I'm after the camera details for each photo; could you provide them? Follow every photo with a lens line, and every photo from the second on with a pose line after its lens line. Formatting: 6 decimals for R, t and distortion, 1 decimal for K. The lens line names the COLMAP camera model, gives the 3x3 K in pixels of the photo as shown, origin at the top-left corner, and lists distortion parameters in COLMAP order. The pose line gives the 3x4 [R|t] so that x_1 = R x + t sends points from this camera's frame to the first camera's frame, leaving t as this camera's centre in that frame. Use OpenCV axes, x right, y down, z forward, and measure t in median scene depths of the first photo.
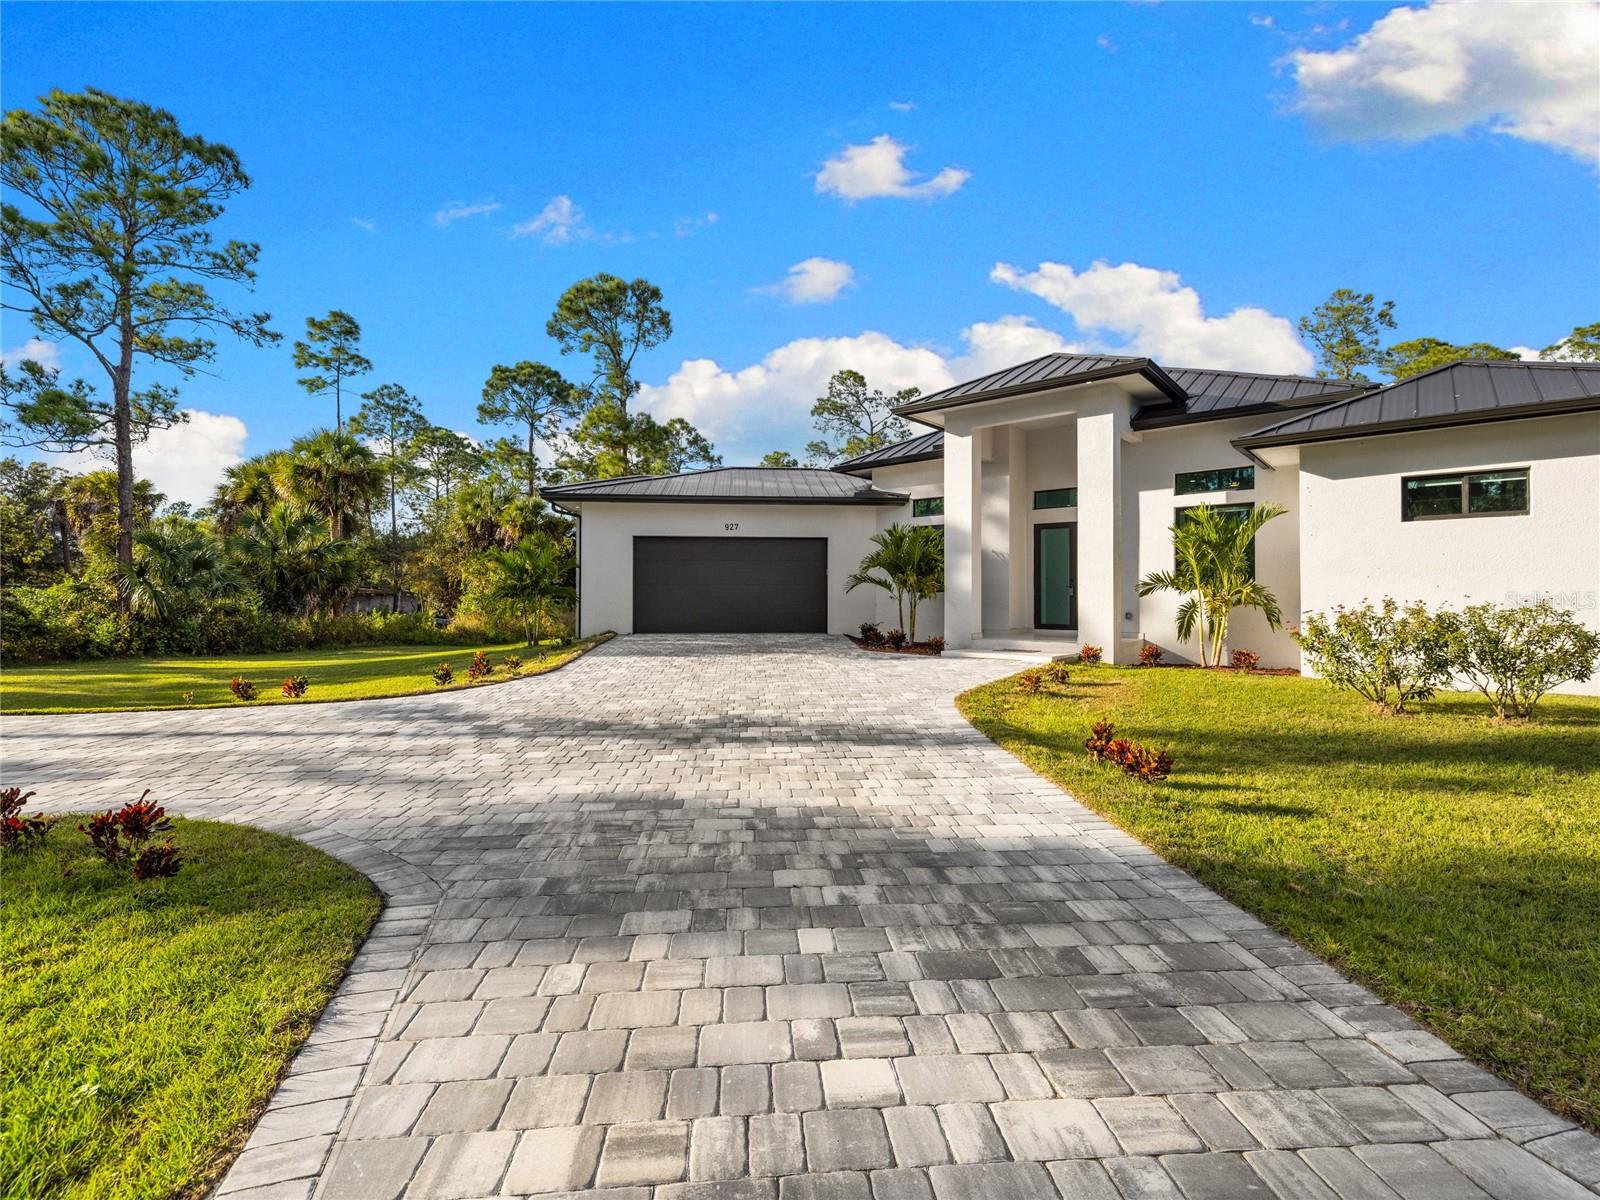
lens RADIAL K [[758.1, 0, 801.4], [0, 758.1, 578.4], [0, 0, 1]] dist [0.000702, 0.000415]
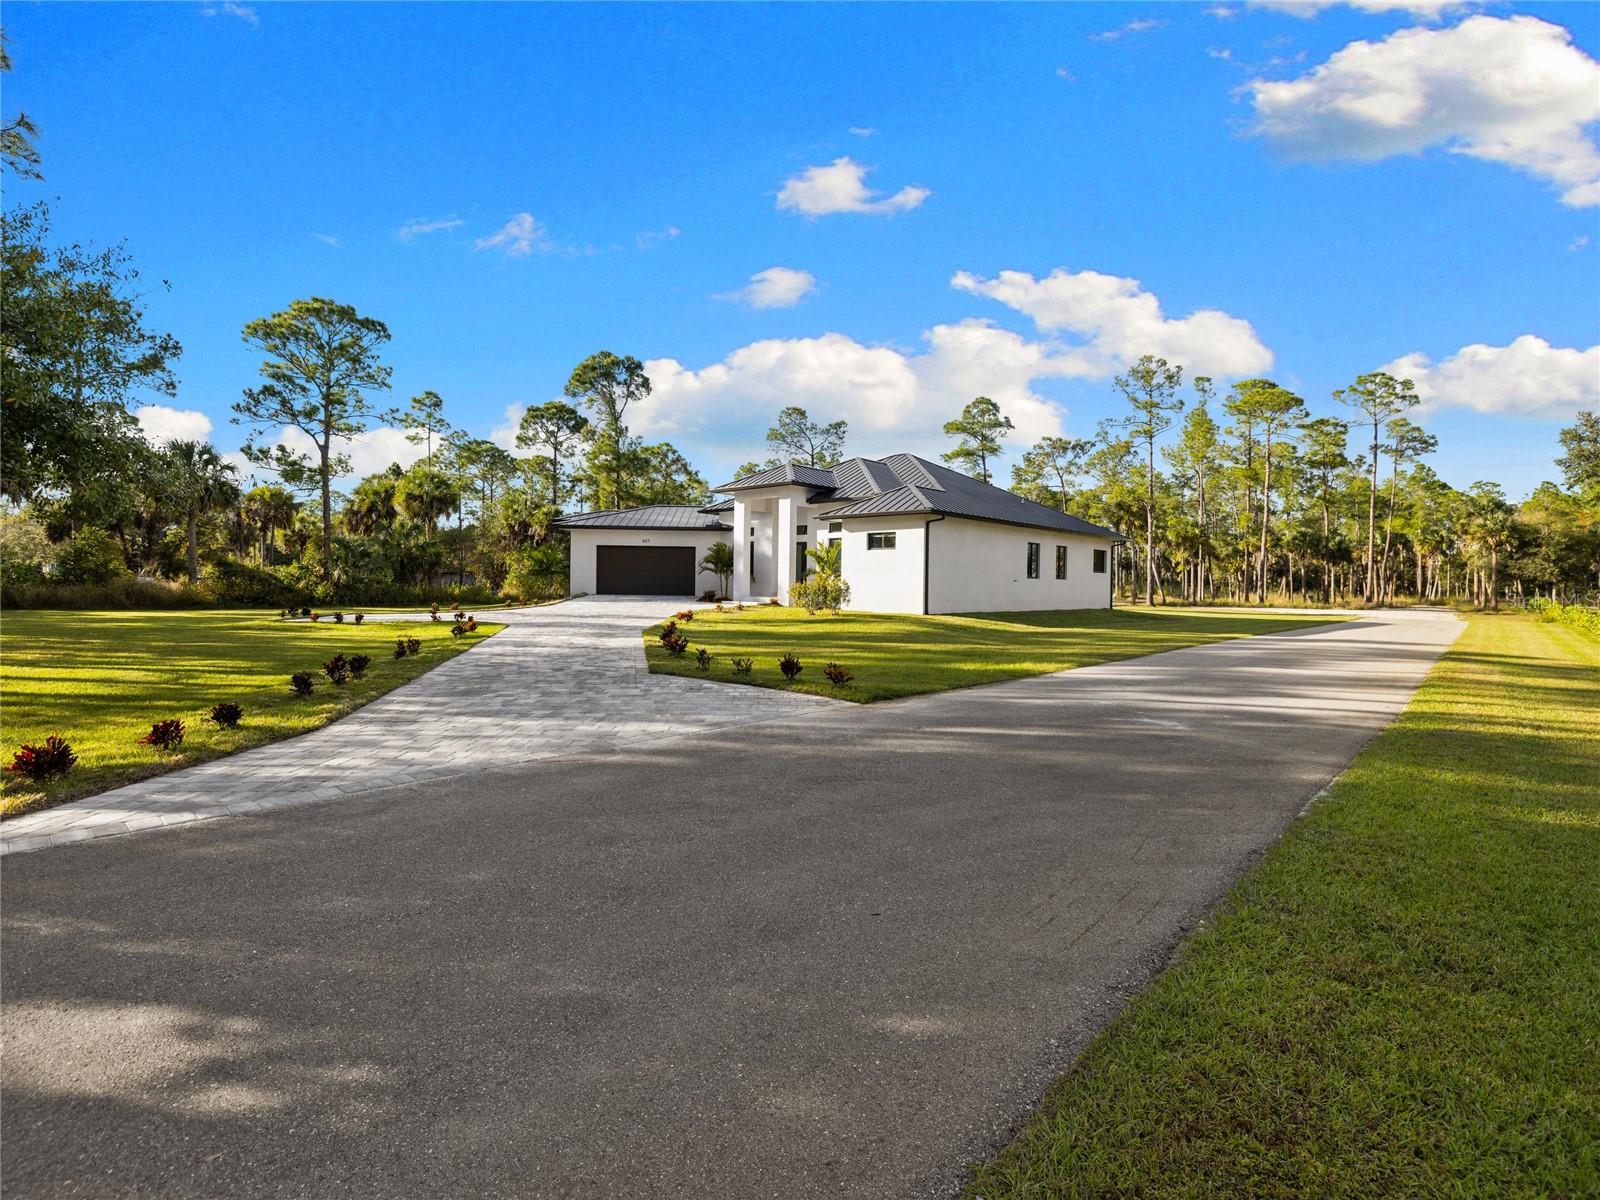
lens RADIAL K [[758.1, 0, 801.4], [0, 758.1, 578.4], [0, 0, 1]] dist [0.000702, 0.000415]
pose [[0.999205, 0.011760, -0.038086, 0.220511], [-0.010938, 0.999704, 0.021713, -0.009887], [0.038330, -0.021280, 0.999039, -0.545294]]
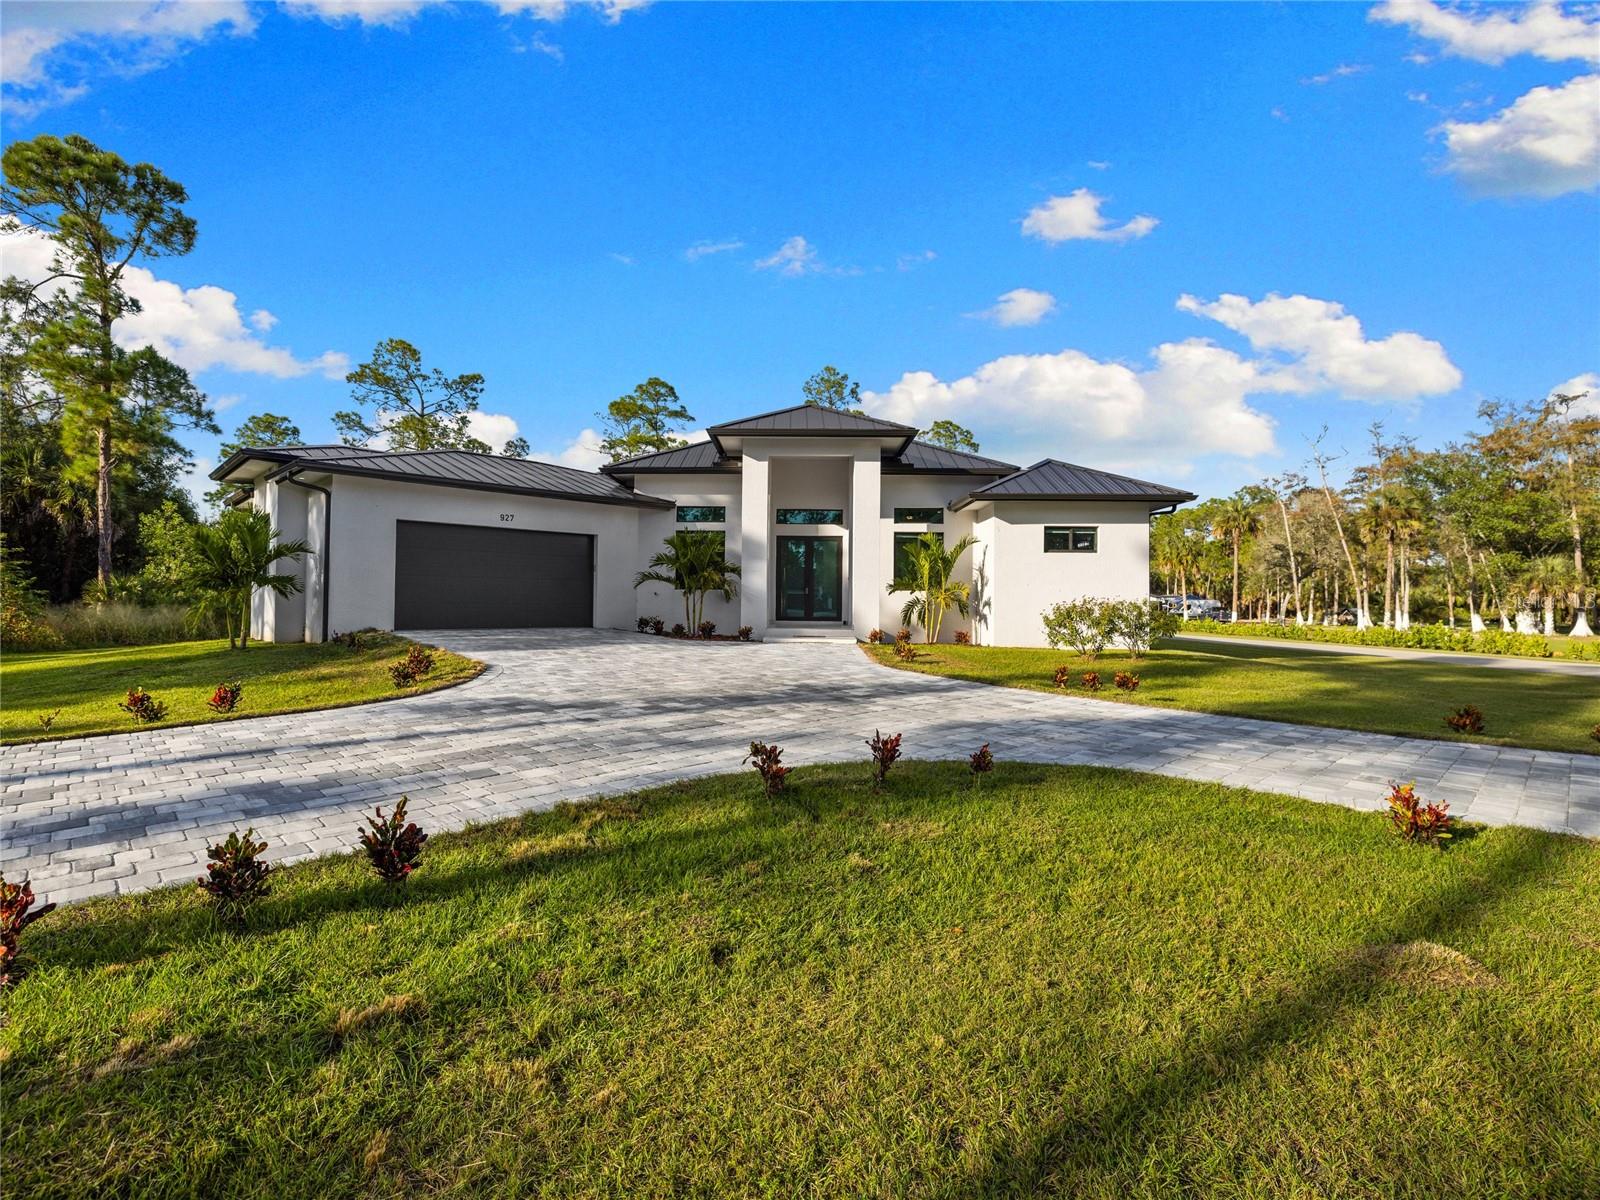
lens RADIAL K [[744.5, 0, 789.3], [0, 744.5, 598.1], [0, 0, 1]] dist [-0.001329, 0.000140]
pose [[0.776326, 0.008299, 0.630277, -0.228297], [-0.026984, 0.999434, 0.020077, 0.002872], [-0.629754, -0.032593, 0.776110, 0.021219]]
